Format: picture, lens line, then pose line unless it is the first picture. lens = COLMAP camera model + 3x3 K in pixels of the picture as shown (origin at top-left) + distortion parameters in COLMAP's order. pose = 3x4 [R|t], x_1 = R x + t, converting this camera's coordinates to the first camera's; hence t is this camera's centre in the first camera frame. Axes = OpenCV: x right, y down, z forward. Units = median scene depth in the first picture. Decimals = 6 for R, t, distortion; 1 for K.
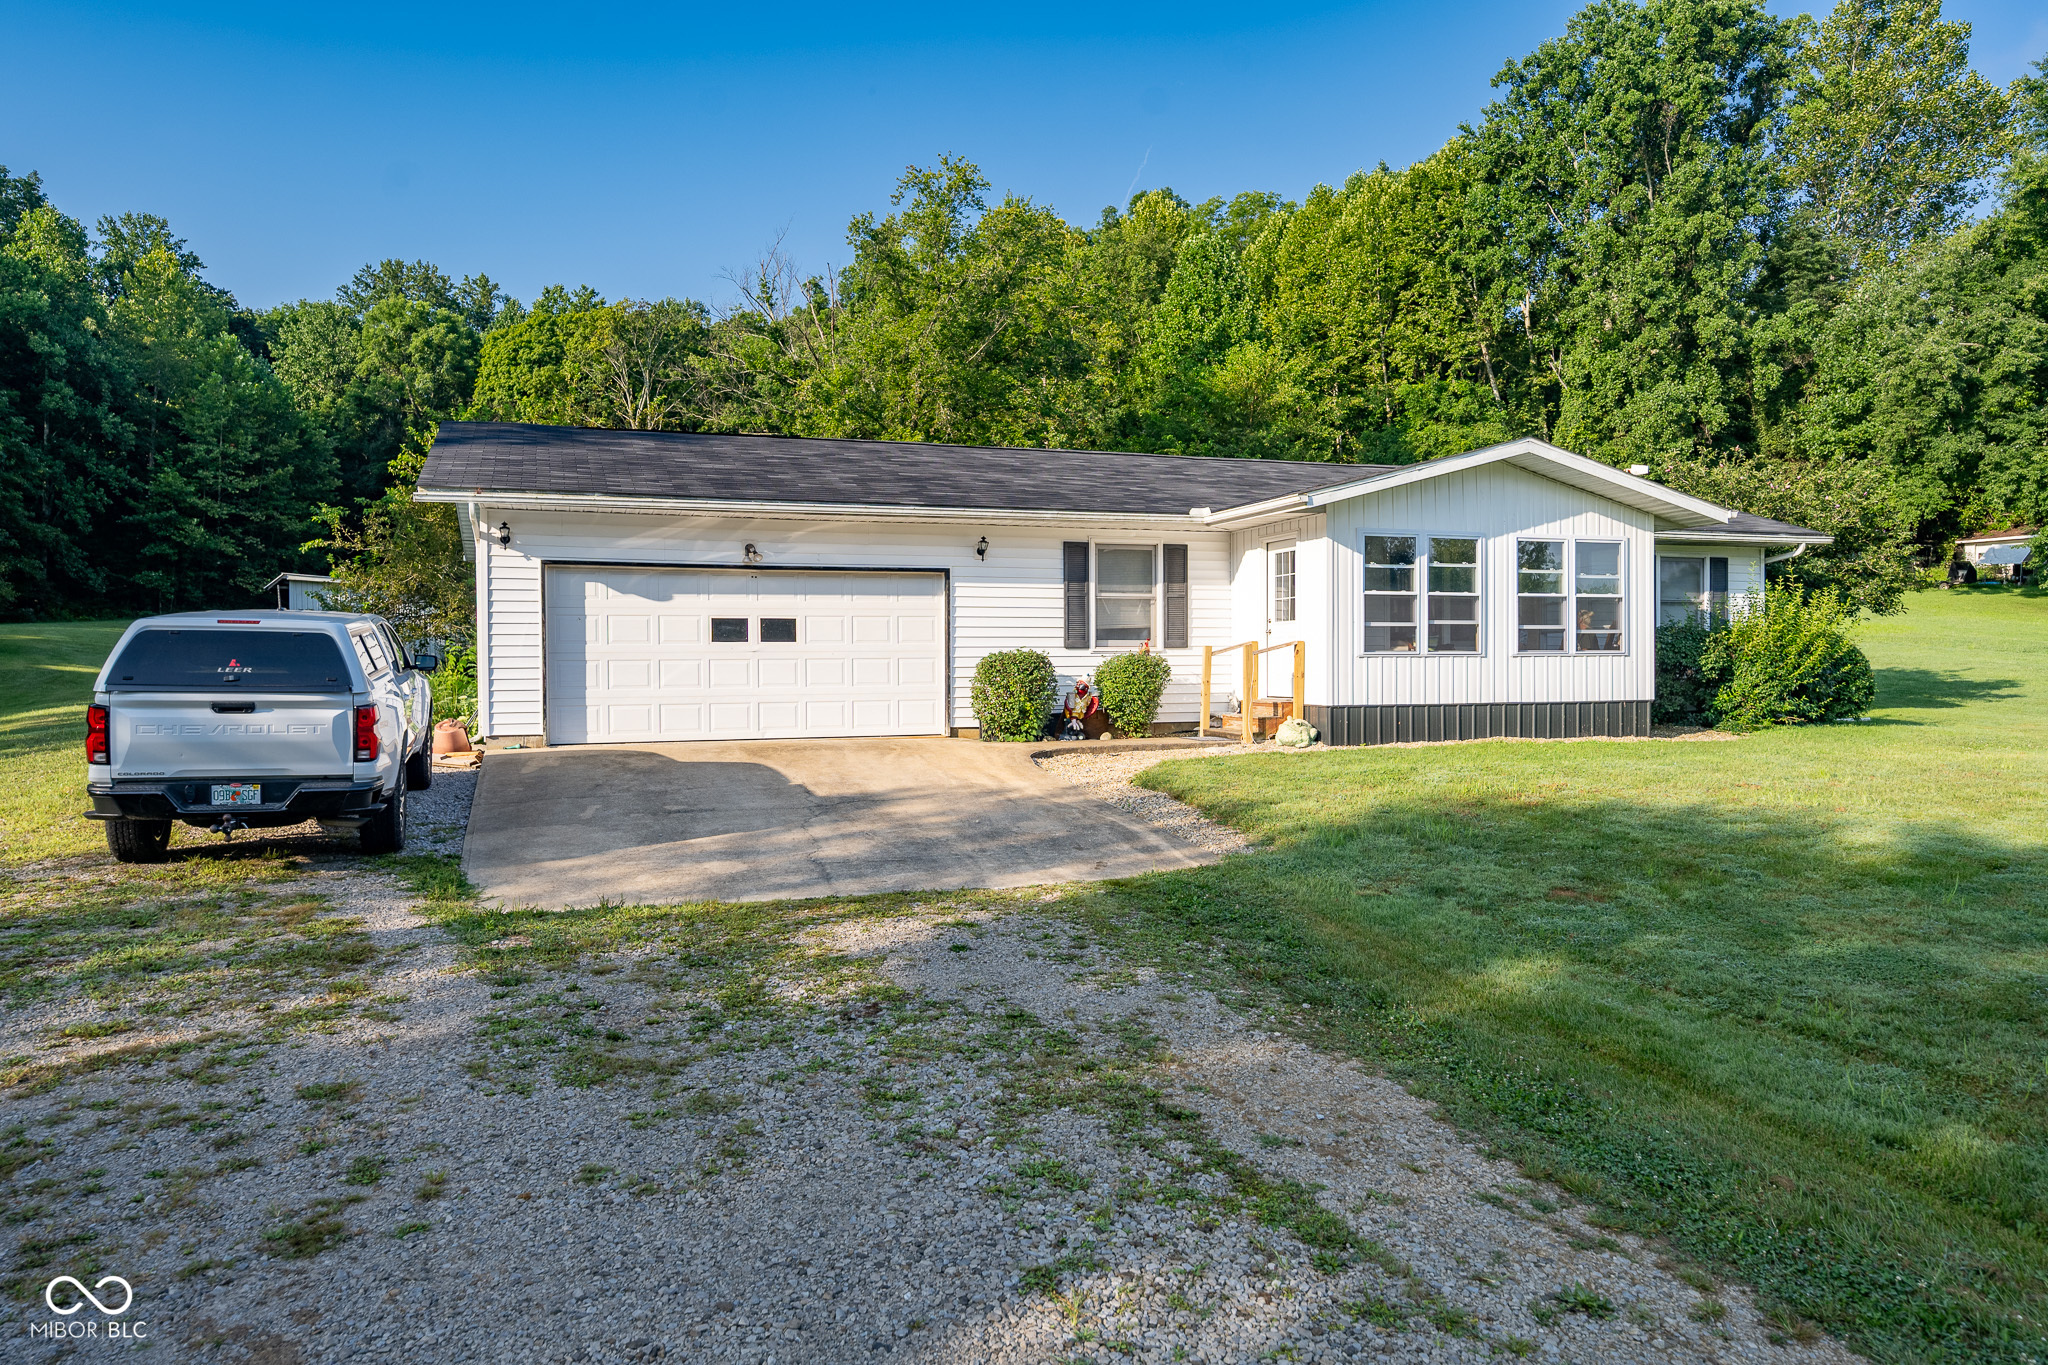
lens RADIAL K [[1363.4, 0, 1024.0], [0, 1363.4, 682.5], [0, 0, 1]] dist [-0.002741, 0.001652]
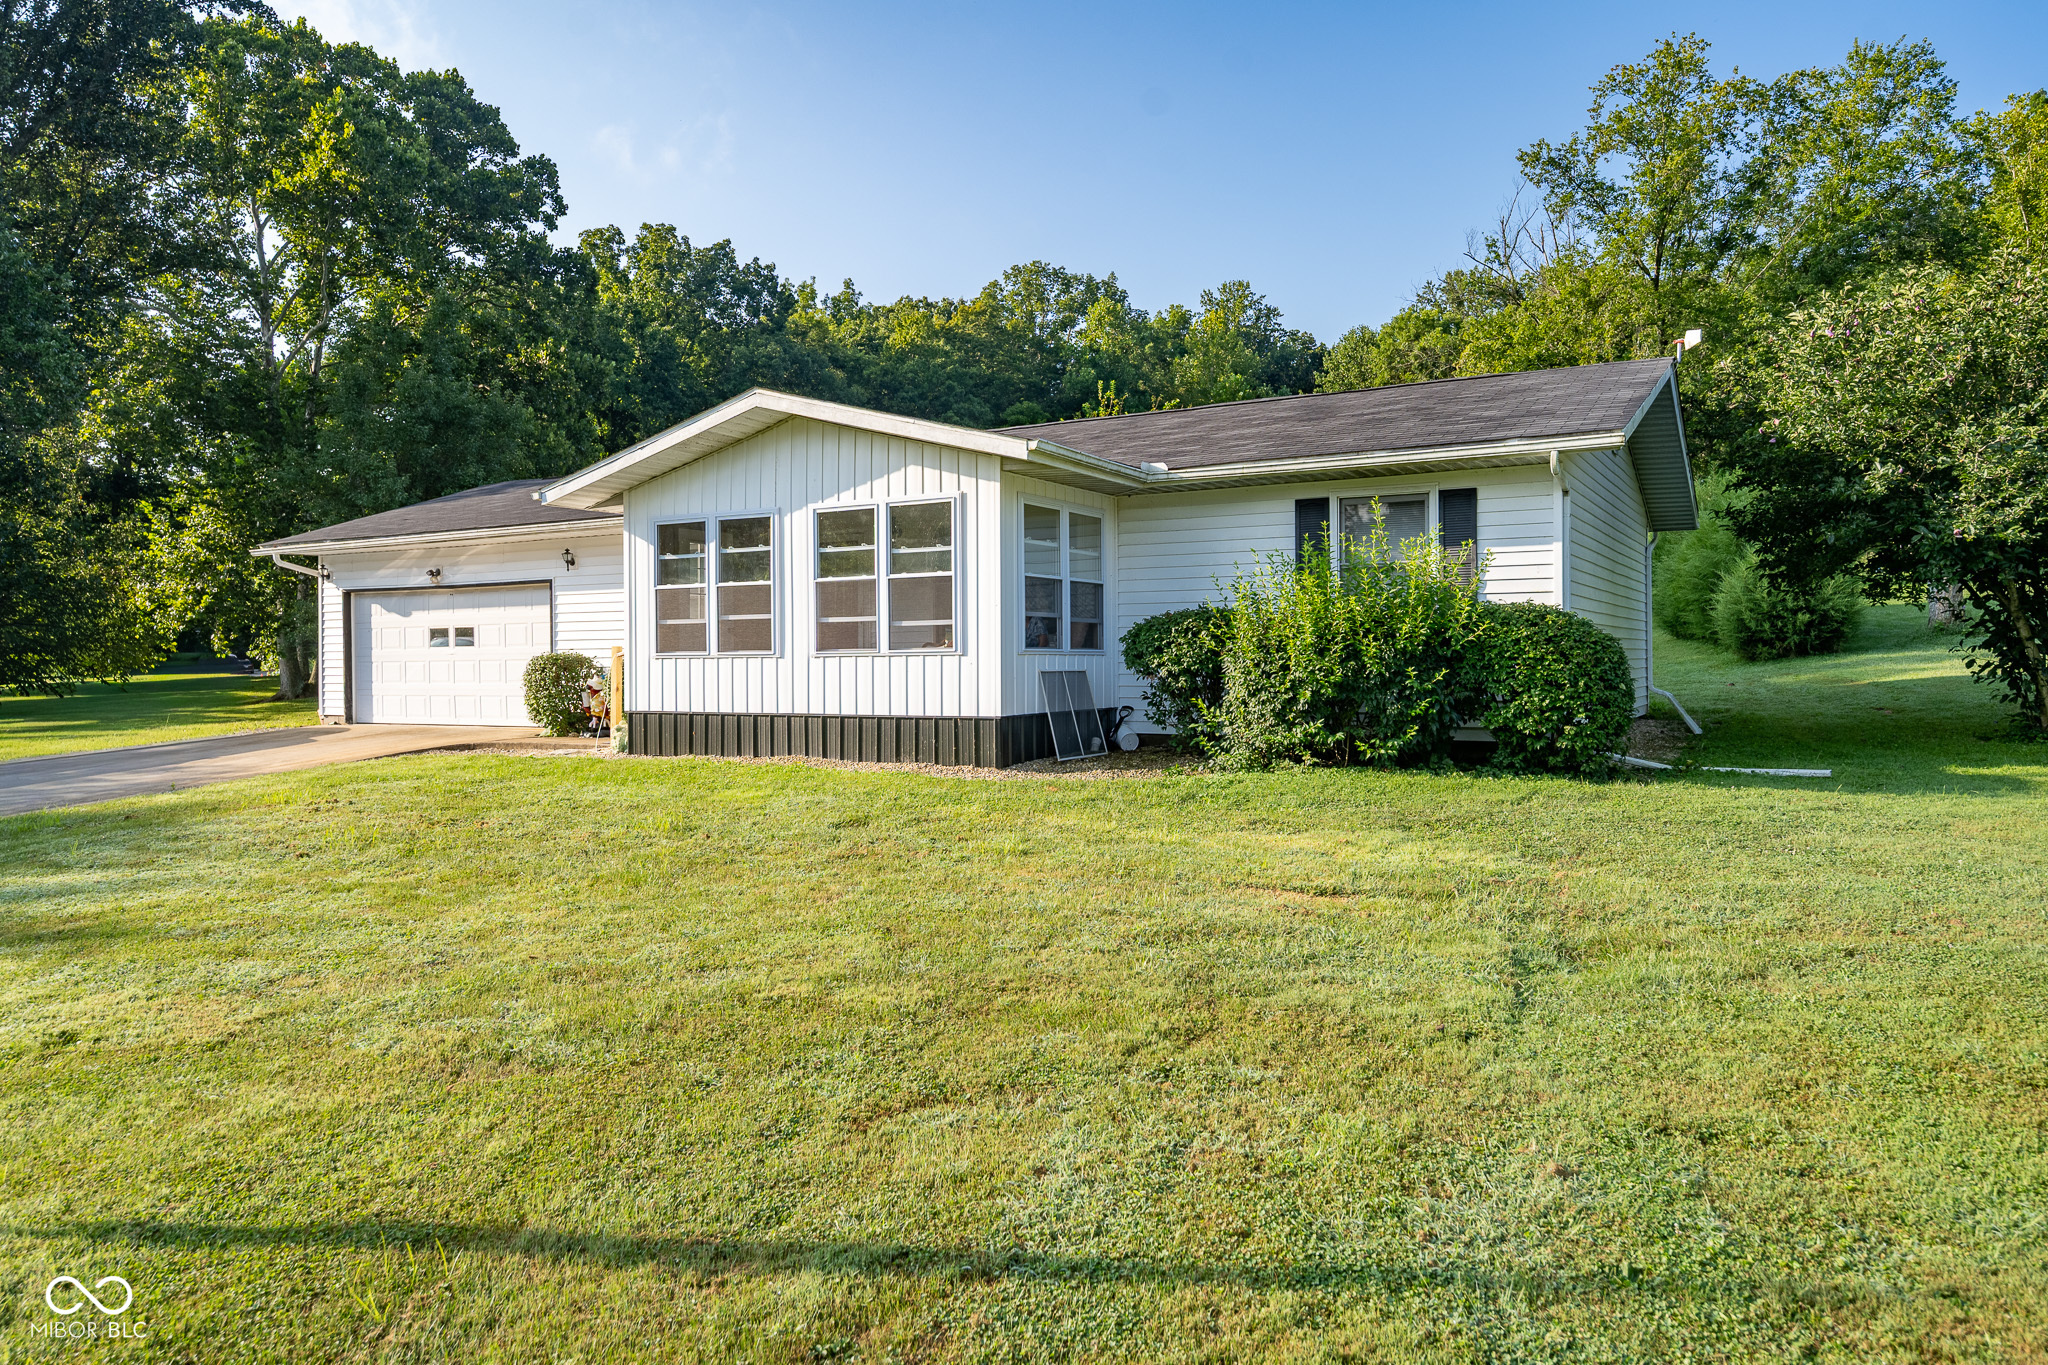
lens RADIAL K [[1363.4, 0, 1024.0], [0, 1363.4, 682.5], [0, 0, 1]] dist [-0.002741, 0.001652]
pose [[0.649773, 0.011600, -0.760040, 1.048402], [-0.006707, 0.999932, 0.009528, -0.012650], [0.760099, -0.001094, 0.649807, 0.571125]]
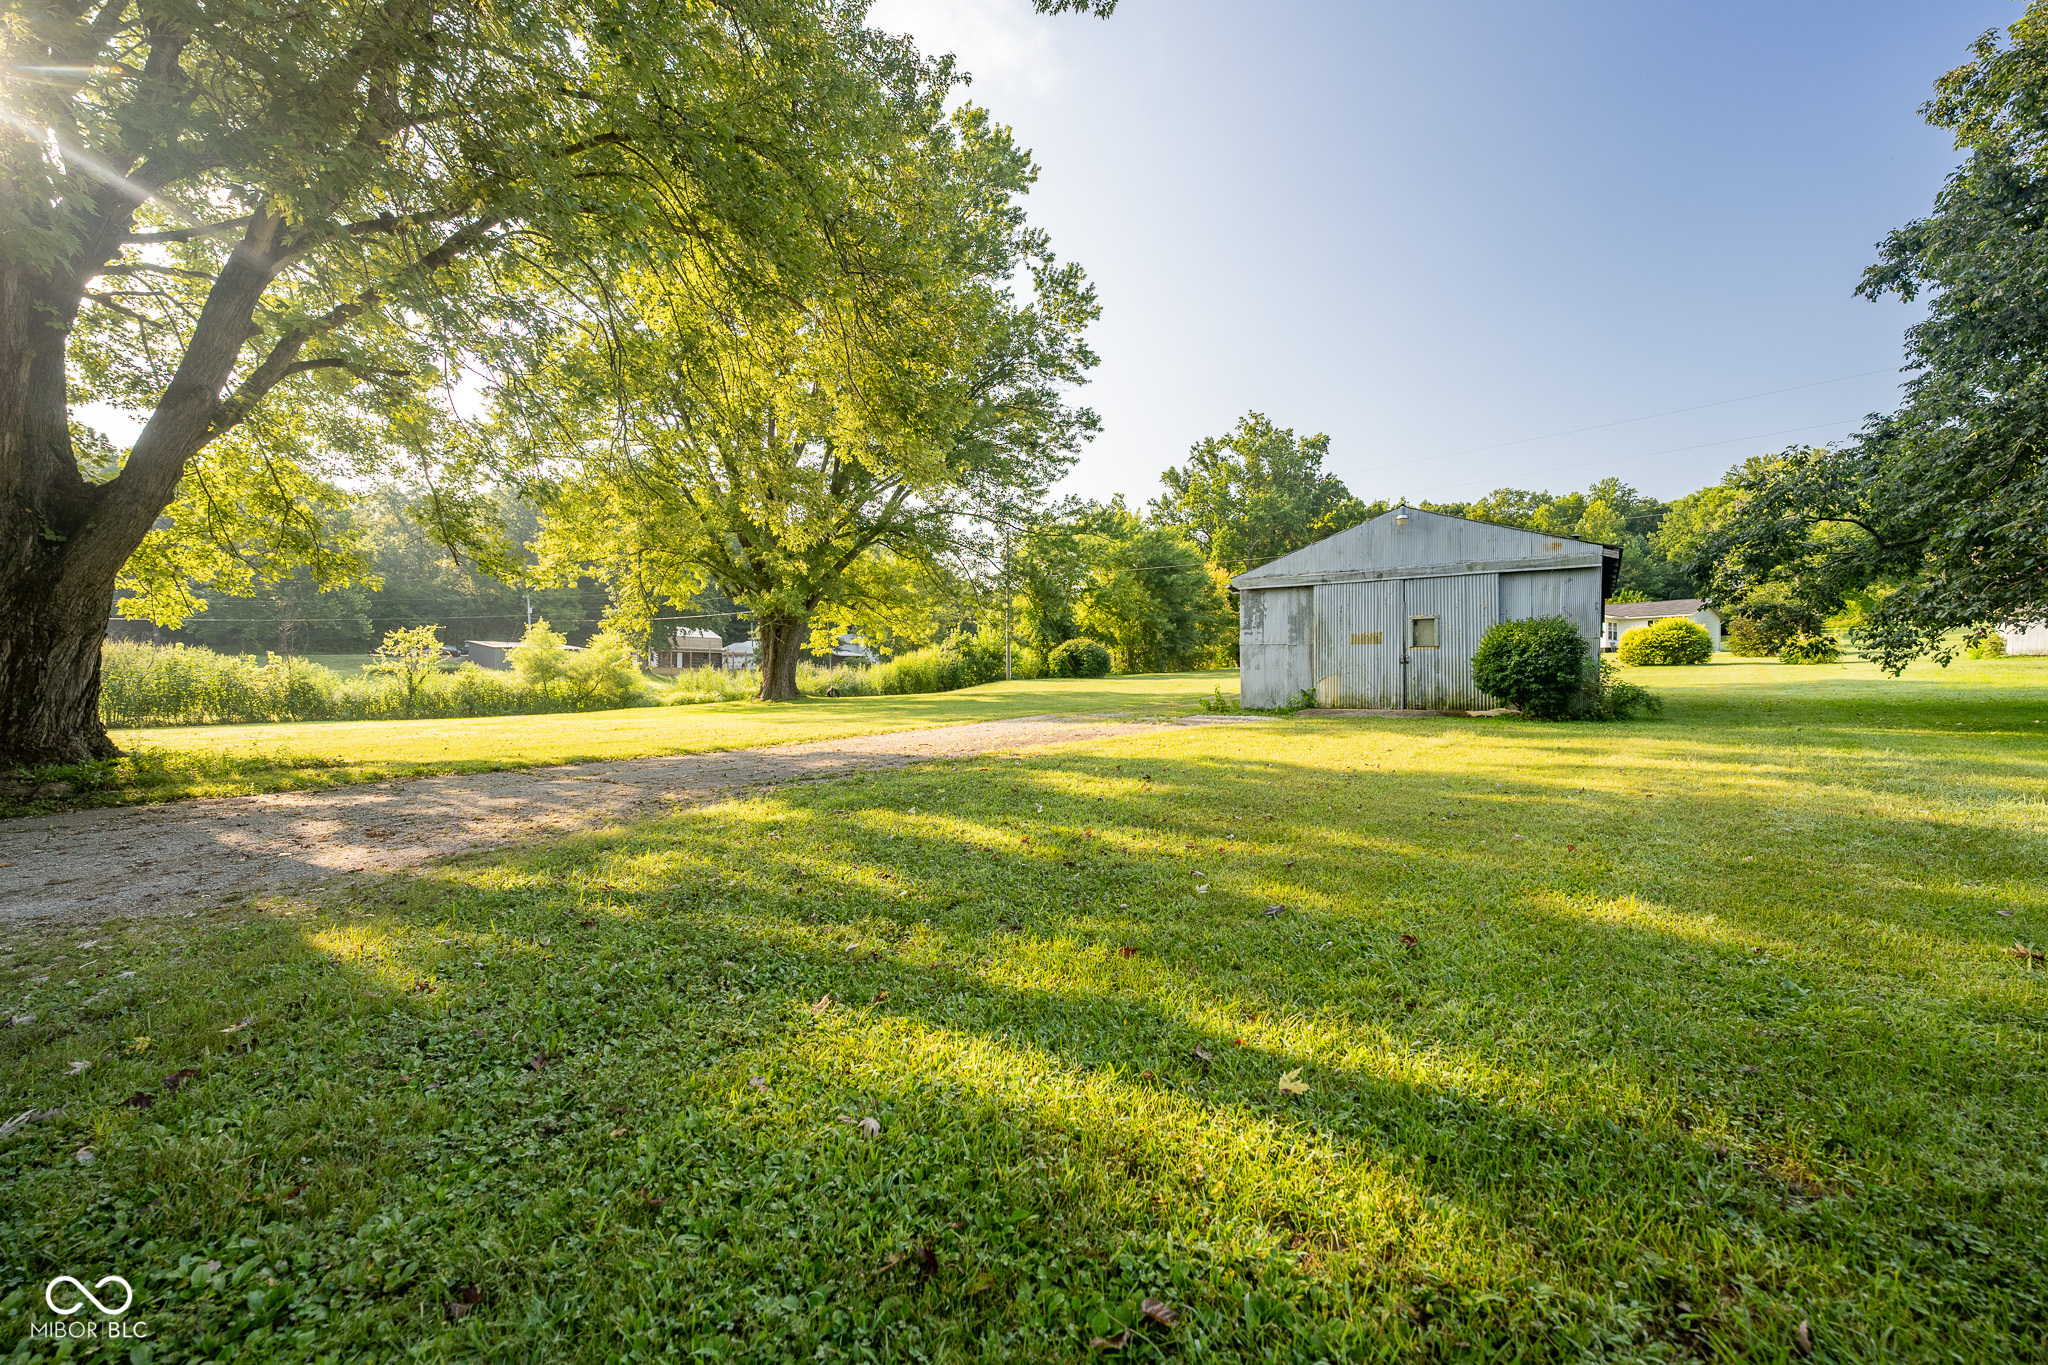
lens RADIAL K [[813.5, 0, 1031.9], [0, 813.5, 680.4], [0, 0, 1]] dist [0.000495, -0.000159]
pose [[0.256145, 0.006470, -0.966617, 3.500972], [-0.014931, 0.999885, 0.002736, 0.200288], [0.966523, 0.013732, 0.256212, -2.558857]]
